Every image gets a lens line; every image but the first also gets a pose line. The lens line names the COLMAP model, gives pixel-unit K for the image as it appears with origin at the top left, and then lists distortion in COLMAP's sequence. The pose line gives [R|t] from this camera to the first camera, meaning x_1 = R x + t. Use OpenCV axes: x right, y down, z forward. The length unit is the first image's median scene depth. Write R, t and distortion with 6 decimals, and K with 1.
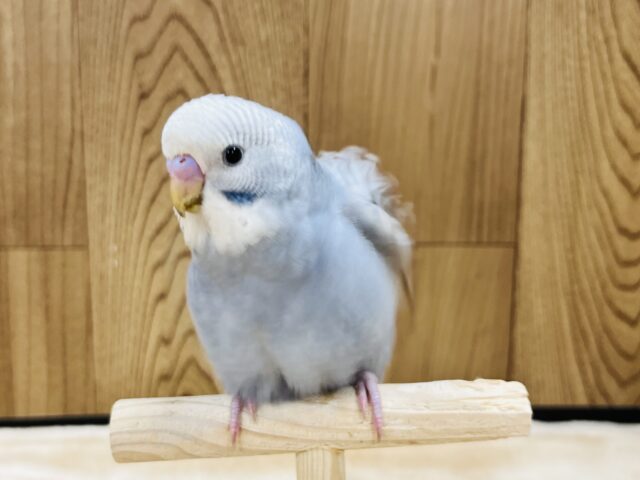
lens RADIAL K [[734.4, 0, 328.3], [0, 734.4, 225.9], [0, 0, 1]] dist [0.000342, 0.000000]
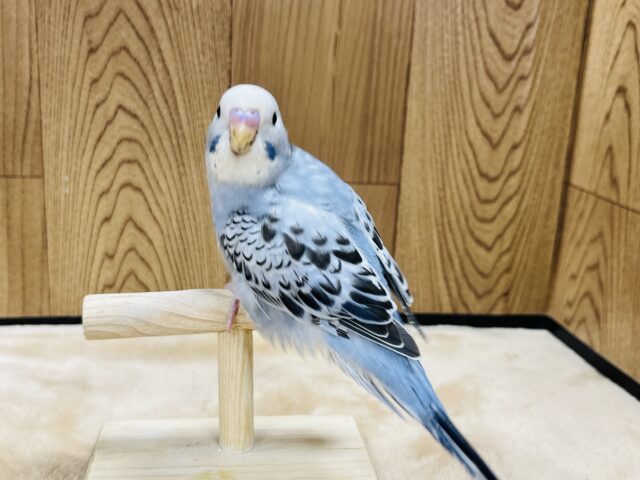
lens RADIAL K [[734.4, 0, 317.7], [0, 734.4, 227.7], [0, 0, 1]] dist [0.000342, 0.000000]
pose [[0.995438, 0.020580, 0.093164, 0.006166], [-0.029830, 0.994638, 0.099018, -0.020458], [-0.090627, -0.101346, 0.990715, -0.230001]]
